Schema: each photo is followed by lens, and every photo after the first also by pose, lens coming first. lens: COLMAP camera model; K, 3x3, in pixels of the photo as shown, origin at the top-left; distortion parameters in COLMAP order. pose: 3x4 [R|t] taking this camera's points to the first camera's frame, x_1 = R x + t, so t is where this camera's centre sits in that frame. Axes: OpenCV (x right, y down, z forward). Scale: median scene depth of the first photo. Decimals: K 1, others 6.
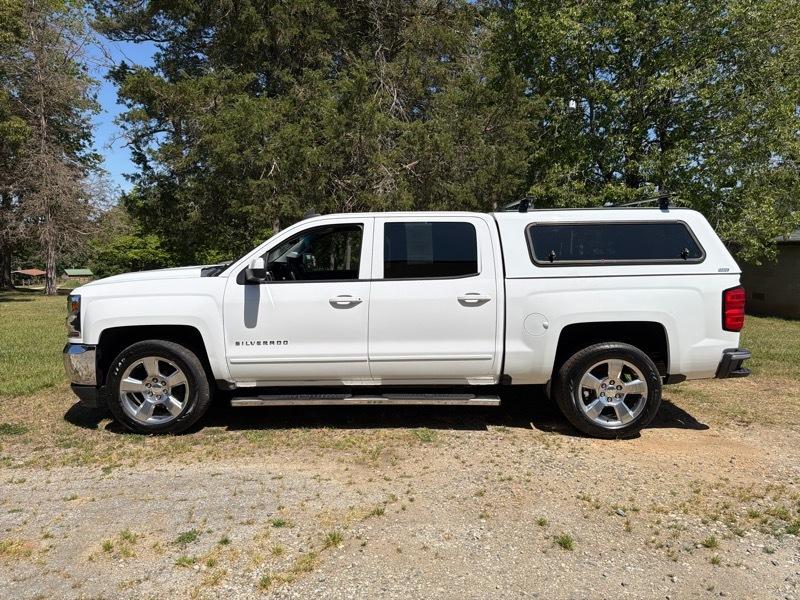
lens RADIAL K [[566.8, 0, 395.6], [0, 566.8, 295.6], [0, 0, 1]] dist [0.033821, -0.043572]
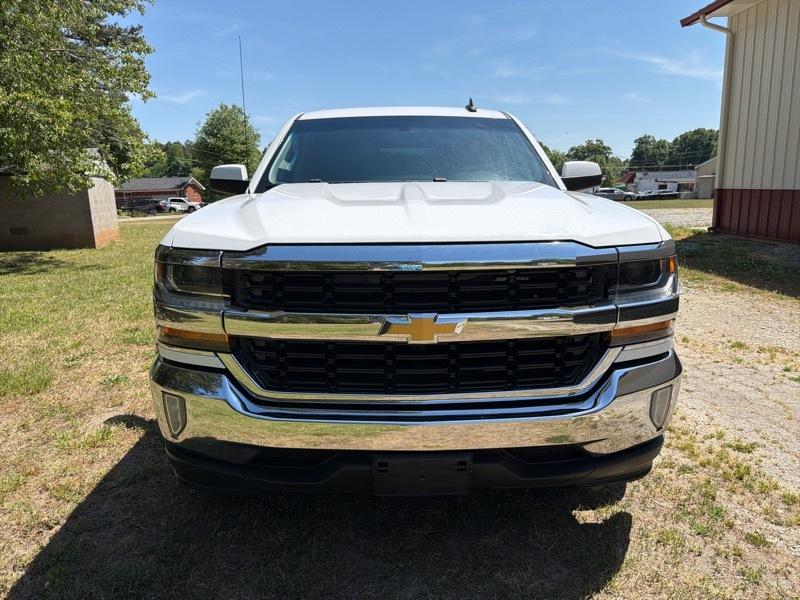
lens RADIAL K [[566.8, 0, 405.1], [0, 566.8, 301.3], [0, 0, 1]] dist [0.033821, -0.043572]
pose [[-0.032043, -0.211796, 0.976788, -0.998083], [0.103336, 0.971351, 0.214007, -0.068302], [-0.994130, 0.107795, -0.009239, 1.218685]]
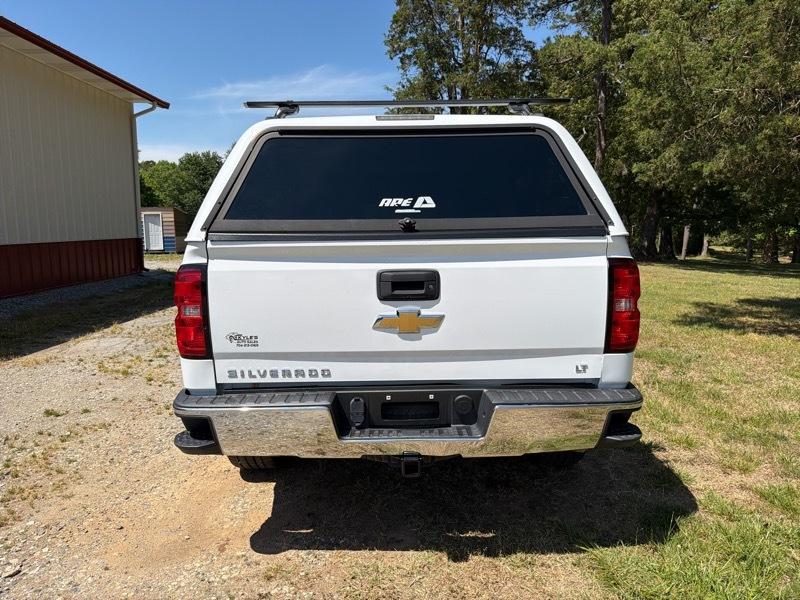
lens RADIAL K [[566.8, 0, 400.3], [0, 566.8, 302.4], [0, 0, 1]] dist [0.033821, -0.043572]
pose [[0.013963, 0.125019, -0.992056, 1.108175], [-0.078486, 0.989229, 0.123558, -0.063687], [0.996817, 0.076137, 0.023625, 1.178225]]
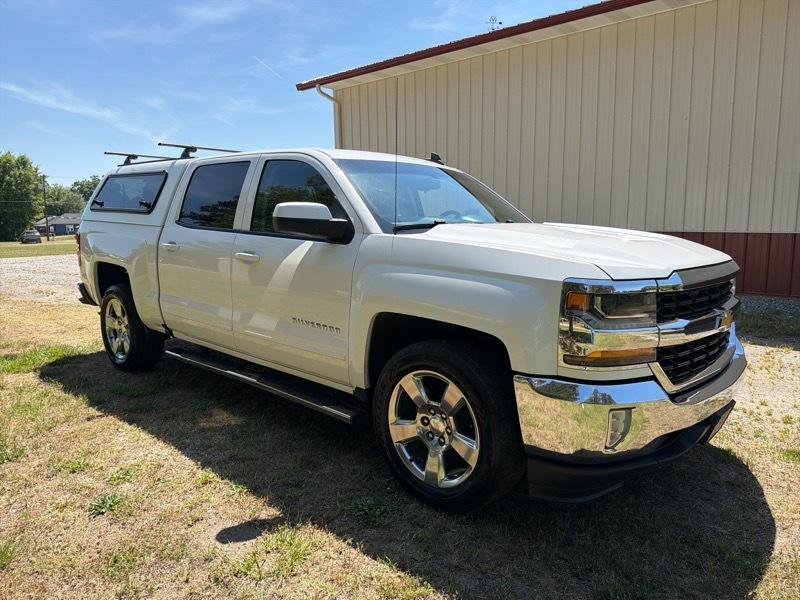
lens RADIAL K [[566.8, 0, 404.9], [0, 566.8, 299.4], [0, 0, 1]] dist [0.033821, -0.043572]
pose [[-0.739307, -0.103366, 0.665388, -0.769526], [0.055318, 0.975485, 0.213002, -0.129541], [-0.671092, 0.194282, -0.715465, 1.835291]]
